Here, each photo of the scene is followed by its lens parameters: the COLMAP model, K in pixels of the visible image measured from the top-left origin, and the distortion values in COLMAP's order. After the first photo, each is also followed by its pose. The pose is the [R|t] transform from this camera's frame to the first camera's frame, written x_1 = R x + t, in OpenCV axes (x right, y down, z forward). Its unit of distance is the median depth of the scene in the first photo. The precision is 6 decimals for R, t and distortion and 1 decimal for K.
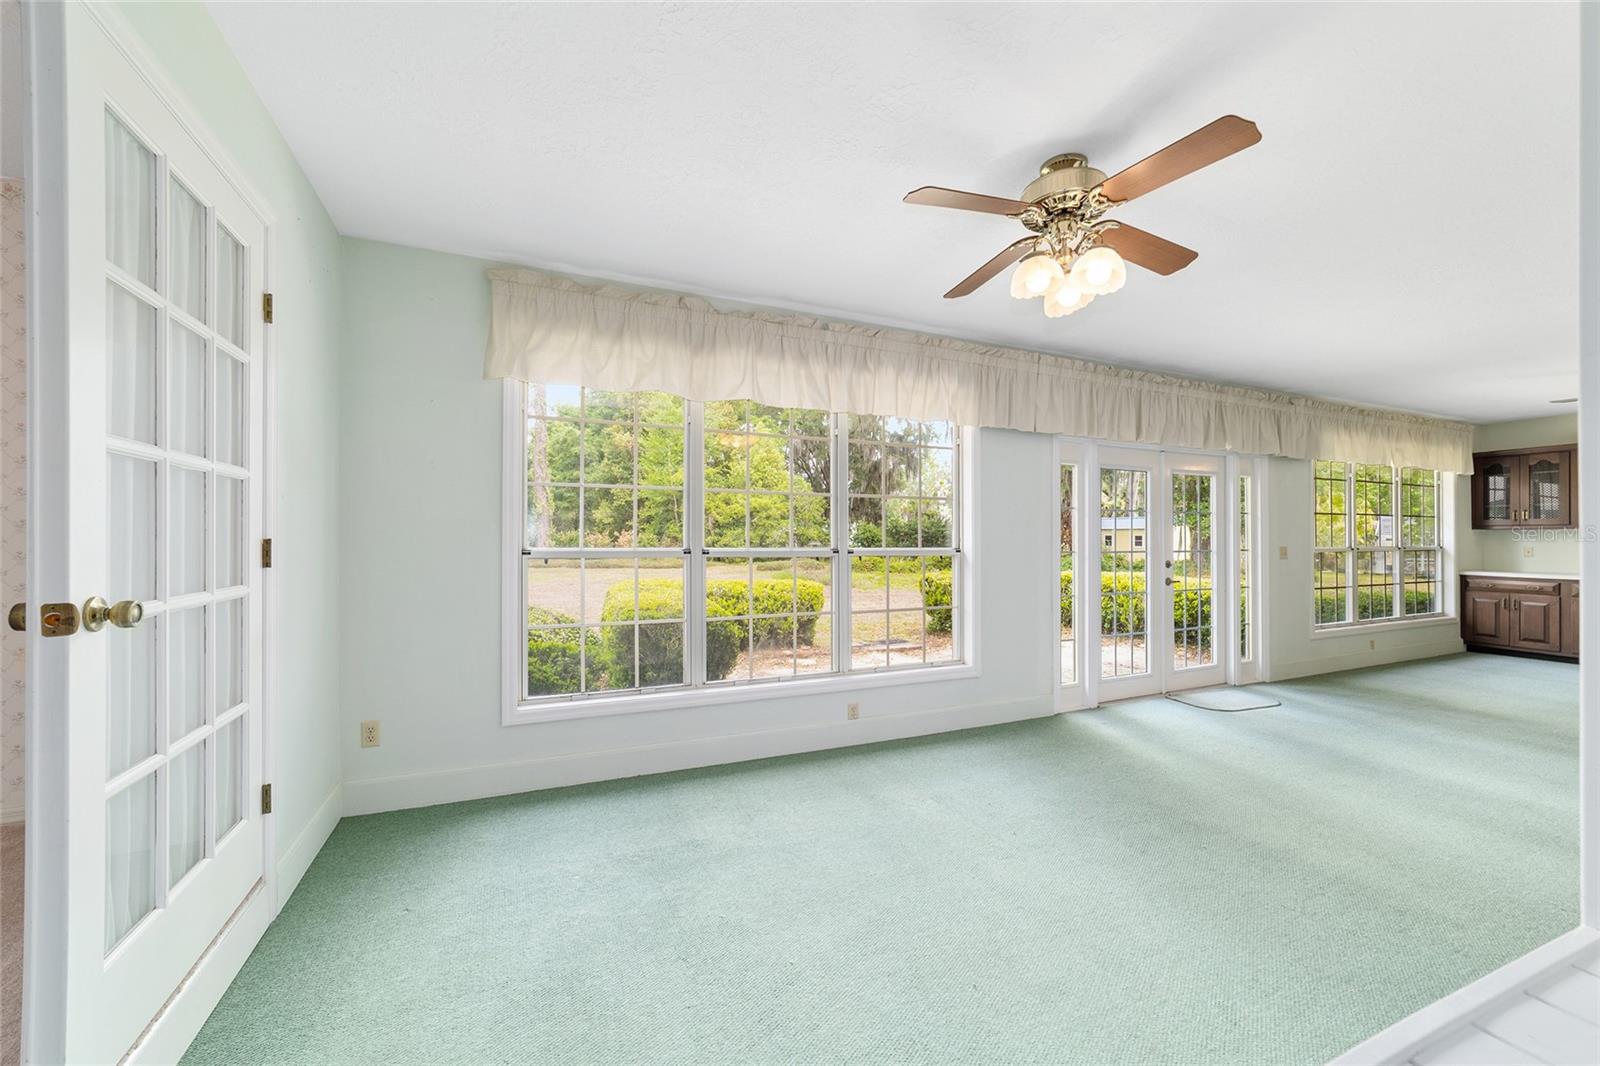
lens RADIAL K [[612.1, 0, 799.5], [0, 612.1, 527.6], [0, 0, 1]] dist [-0.019517, 0.008797]
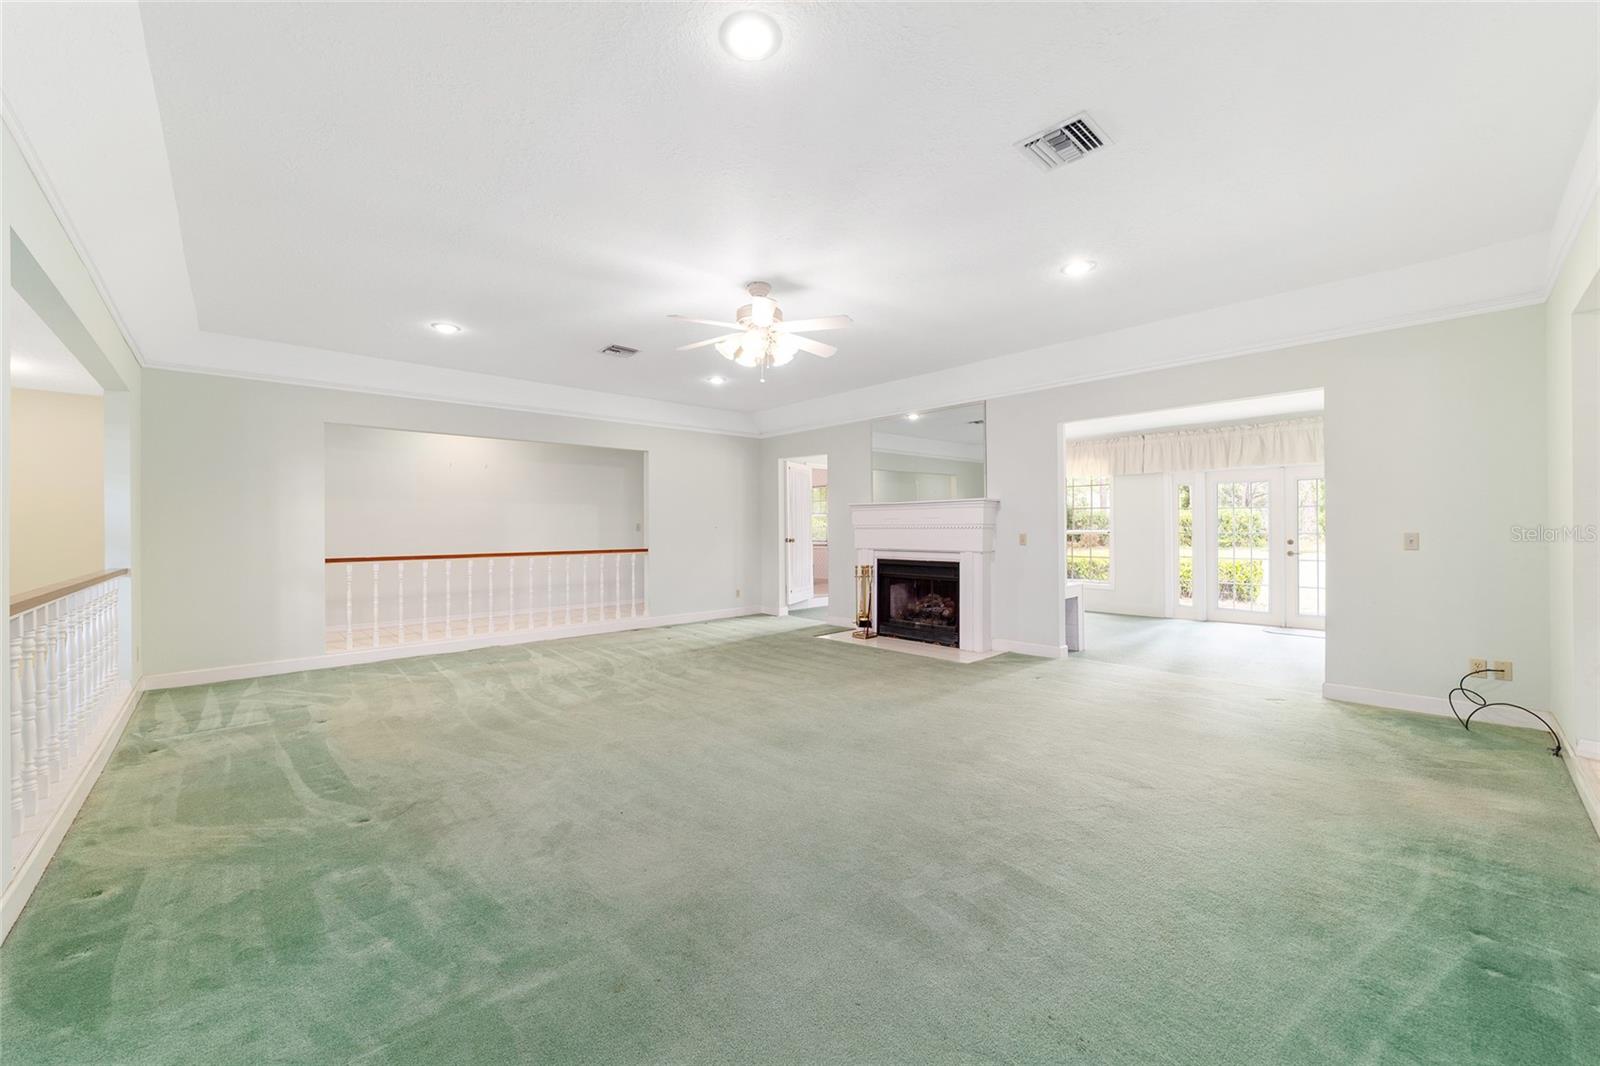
lens RADIAL K [[612.1, 0, 799.5], [0, 612.1, 527.6], [0, 0, 1]] dist [-0.019517, 0.008797]
pose [[0.324776, -0.004878, -0.945778, 2.052626], [0.029072, 0.999566, 0.004828, -0.021258], [0.945344, -0.029064, 0.324777, -0.776535]]
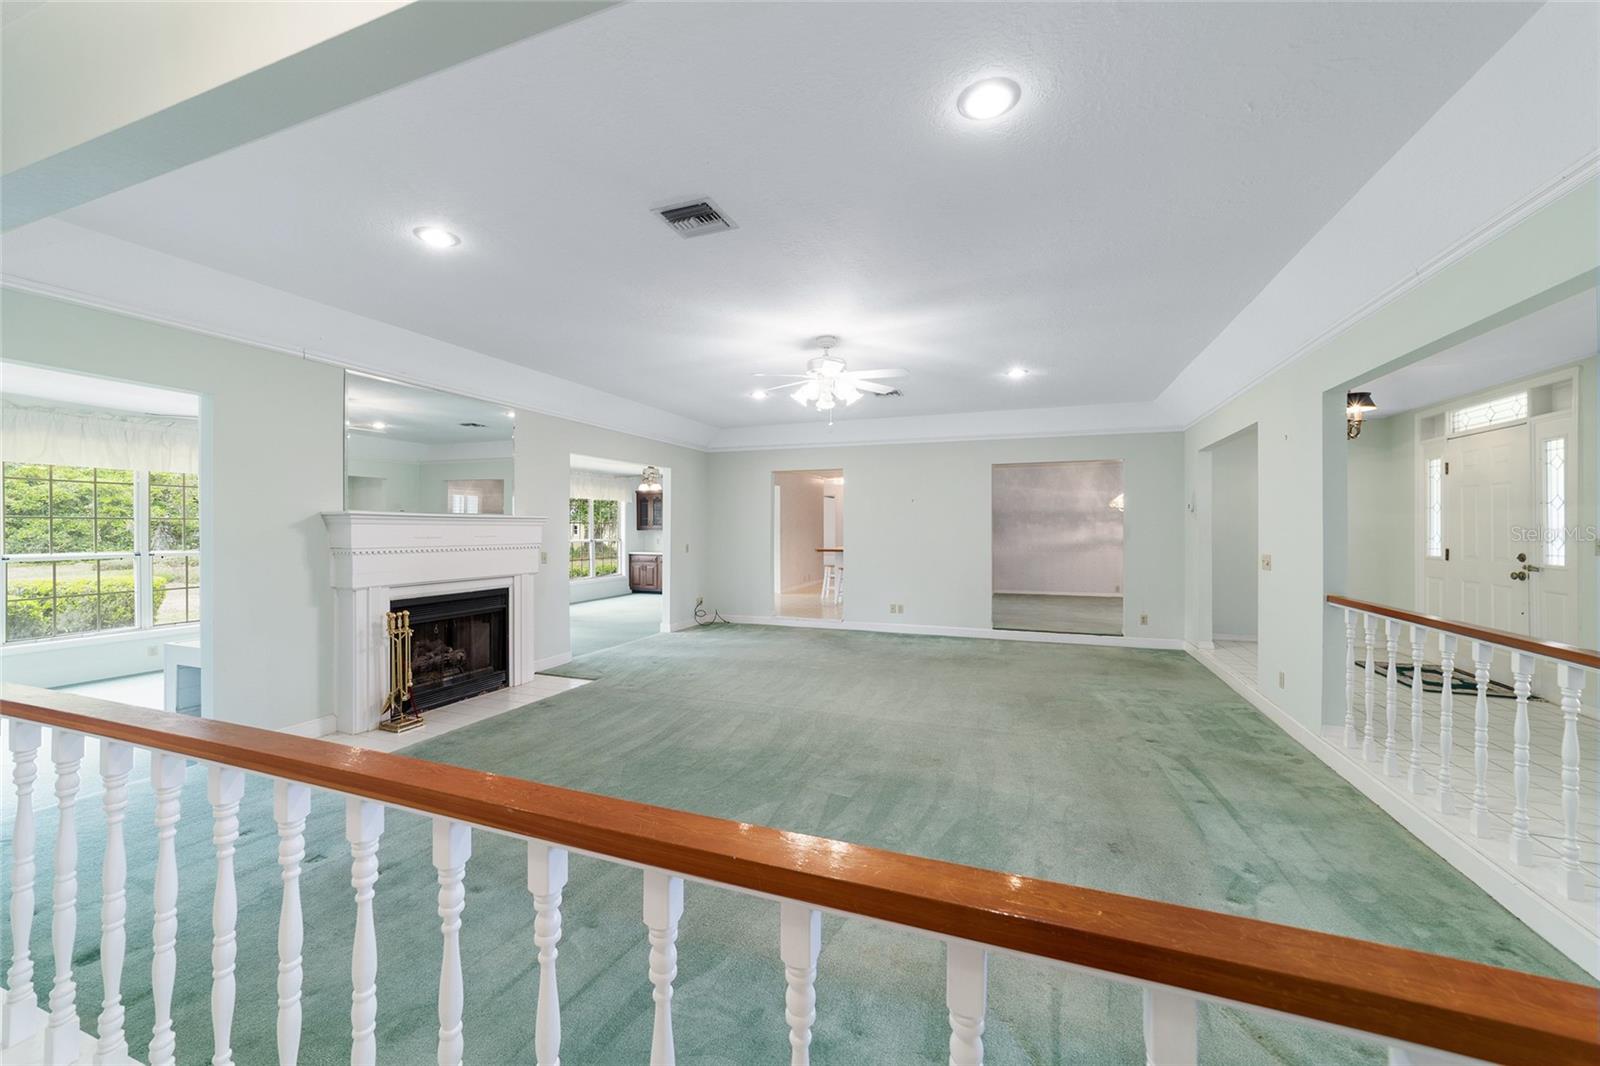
lens RADIAL K [[612.1, 0, 799.5], [0, 612.1, 527.6], [0, 0, 1]] dist [-0.019517, 0.008797]
pose [[0.708319, -0.002190, 0.705889, 0.160755], [-0.013485, 0.999771, 0.016633, -0.079408], [-0.705764, -0.021300, 0.708127, -1.312636]]
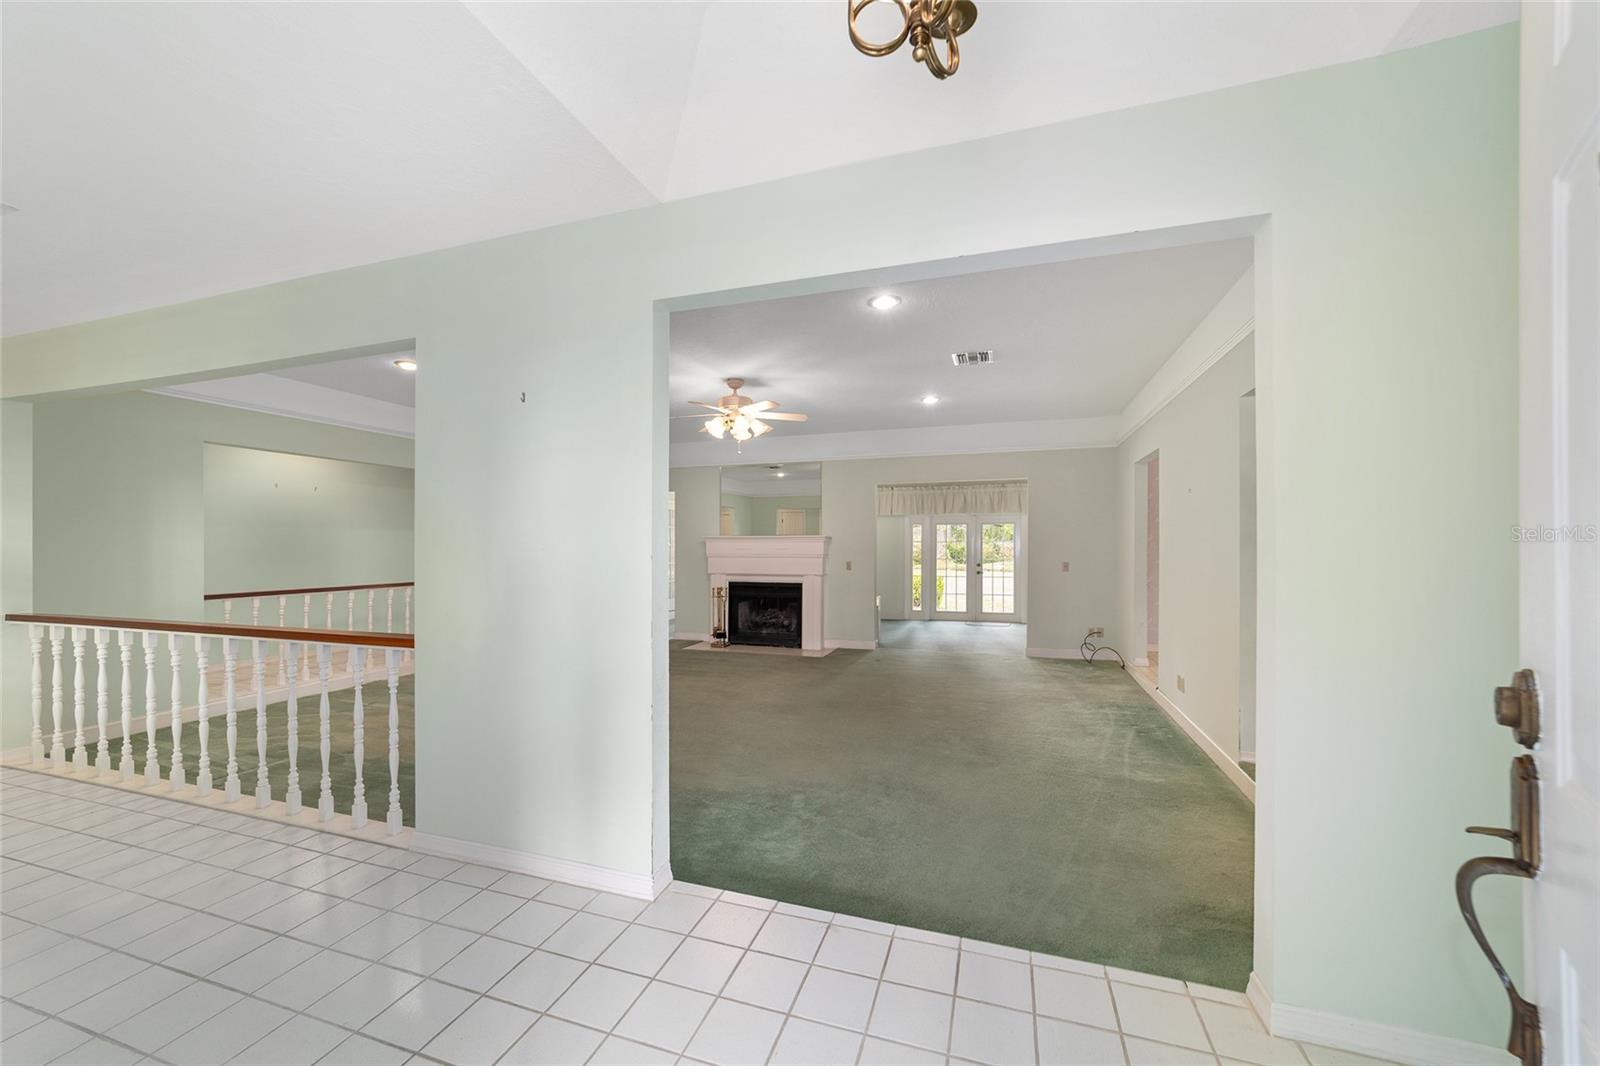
lens RADIAL K [[617.6, 0, 797.5], [0, 617.6, 547.8], [0, 0, 1]] dist [-0.017655, 0.000082]
pose [[0.735624, -0.001938, -0.677387, 2.106617], [0.018564, 0.999678, 0.017300, -0.069726], [0.677136, -0.025301, 0.735423, -1.439627]]
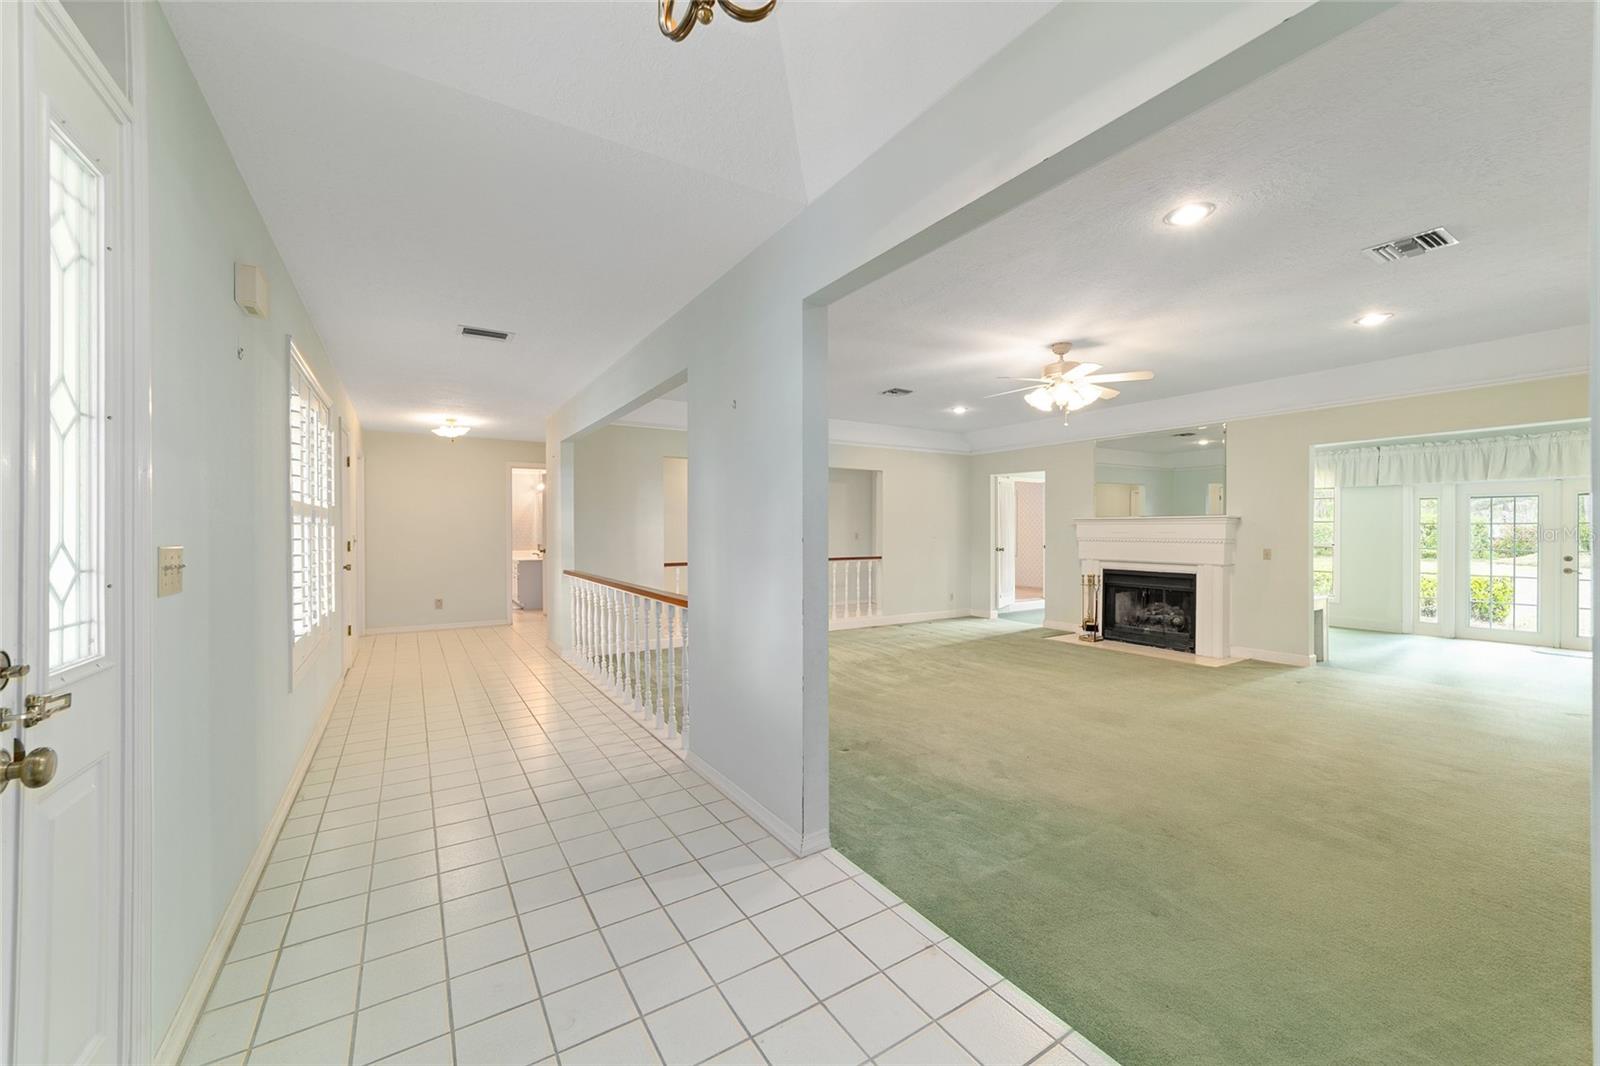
lens RADIAL K [[614.5, 0, 798.5], [0, 614.5, 536.2], [0, 0, 1]] dist [-0.019610, 0.009321]
pose [[0.141369, 0.008279, -0.989922, 2.220386], [0.024173, 0.999638, 0.011812, -0.065040], [0.989662, -0.025599, 0.141118, -1.215545]]
